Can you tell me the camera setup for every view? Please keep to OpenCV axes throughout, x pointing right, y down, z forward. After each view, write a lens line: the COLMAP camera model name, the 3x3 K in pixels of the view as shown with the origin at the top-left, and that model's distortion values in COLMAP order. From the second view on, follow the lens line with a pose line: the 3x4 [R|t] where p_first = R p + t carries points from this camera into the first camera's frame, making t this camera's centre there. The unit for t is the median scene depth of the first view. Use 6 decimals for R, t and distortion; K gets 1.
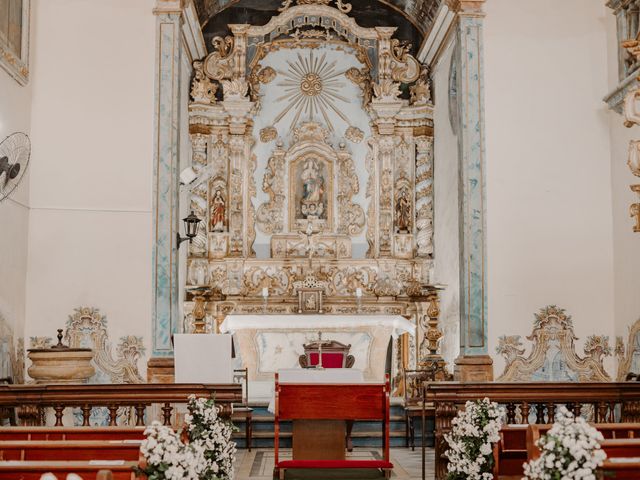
lens RADIAL K [[1240.1, 0, 316.4], [0, 1240.1, 206.6], [0, 0, 1]] dist [-0.062550, 0.000000]
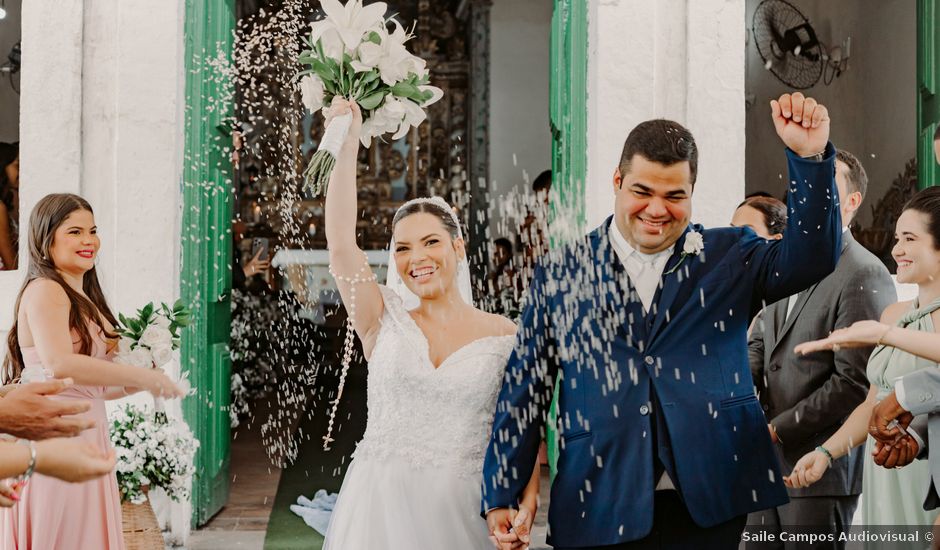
lens RADIAL K [[1631.7, 0, 470.1], [0, 1631.7, 274.8], [0, 0, 1]] dist [-0.031710, 0.000000]
pose [[0.998592, 0.005266, 0.052794, 0.021954], [-0.009959, 0.995979, 0.089029, -0.022052], [-0.052113, -0.089430, 0.994629, -0.447468]]
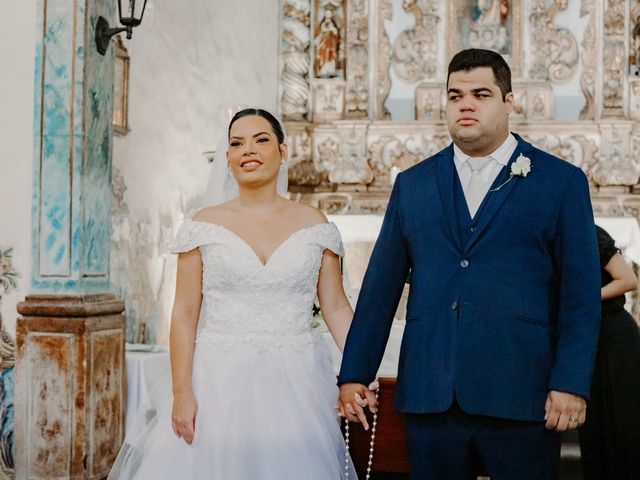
lens RADIAL K [[1240.1, 0, 297.6], [0, 1240.1, 206.5], [0, 0, 1]] dist [-0.062550, 0.000000]
pose [[0.974462, 0.006062, -0.224469, 0.041712], [0.008387, 0.997956, 0.063358, 0.044016], [0.224394, -0.063622, 0.972419, 0.410033]]
